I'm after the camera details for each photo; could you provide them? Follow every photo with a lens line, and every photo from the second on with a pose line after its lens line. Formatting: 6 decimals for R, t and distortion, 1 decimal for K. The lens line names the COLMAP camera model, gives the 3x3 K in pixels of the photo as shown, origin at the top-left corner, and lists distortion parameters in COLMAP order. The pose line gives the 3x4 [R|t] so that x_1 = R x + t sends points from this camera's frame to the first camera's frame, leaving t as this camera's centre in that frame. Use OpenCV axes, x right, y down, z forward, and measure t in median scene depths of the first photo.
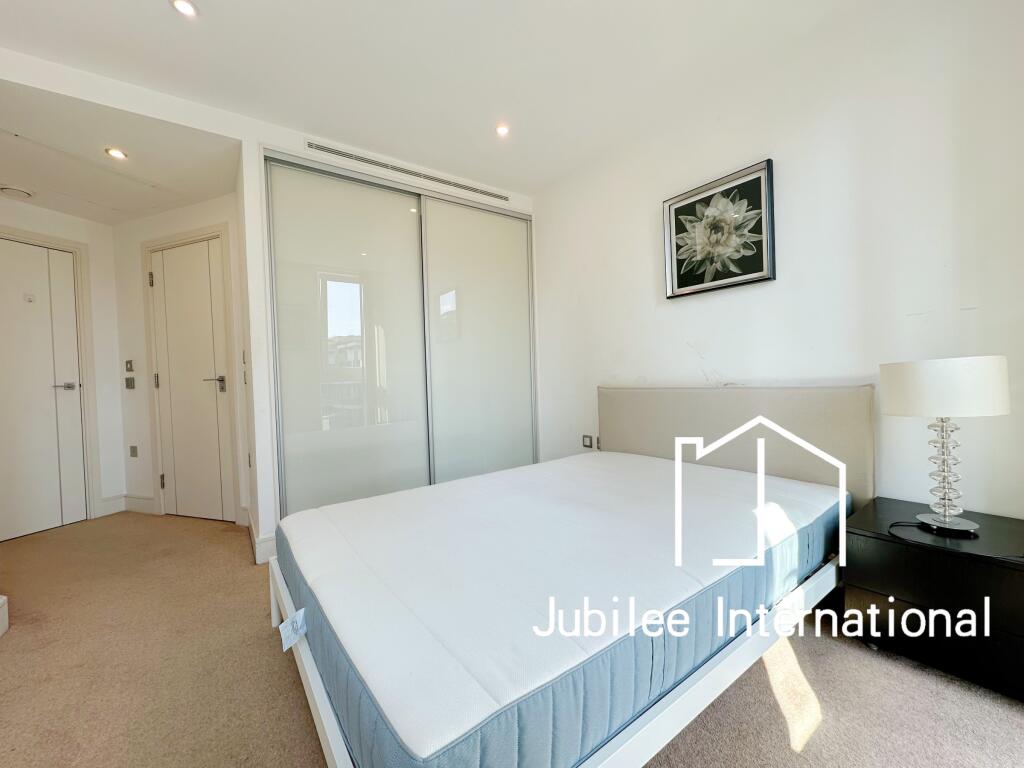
lens RADIAL K [[410.2, 0, 511.1], [0, 410.2, 384.9], [0, 0, 1]] dist [0.000704, 0.000119]
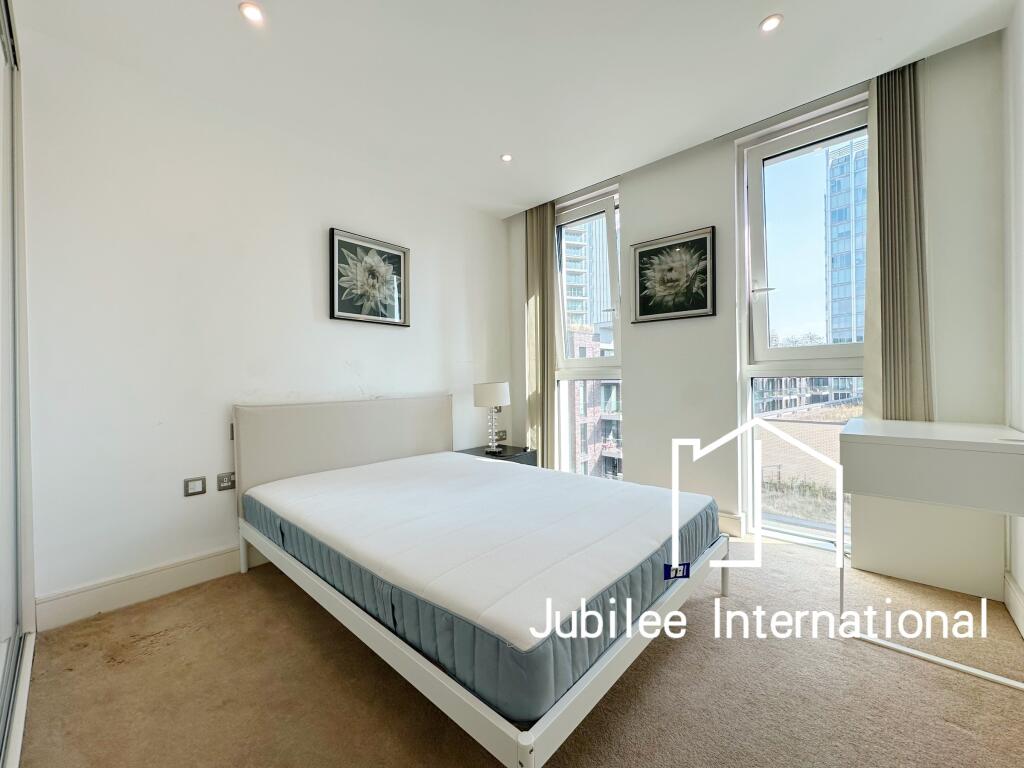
lens RADIAL K [[410.2, 0, 511.9], [0, 410.2, 379.2], [0, 0, 1]] dist [0.000704, 0.000119]
pose [[-0.198813, 0.033782, 0.979455, -0.813877], [0.035974, 0.998984, -0.027153, -0.006482], [-0.979377, 0.029836, -0.199826, 0.824972]]
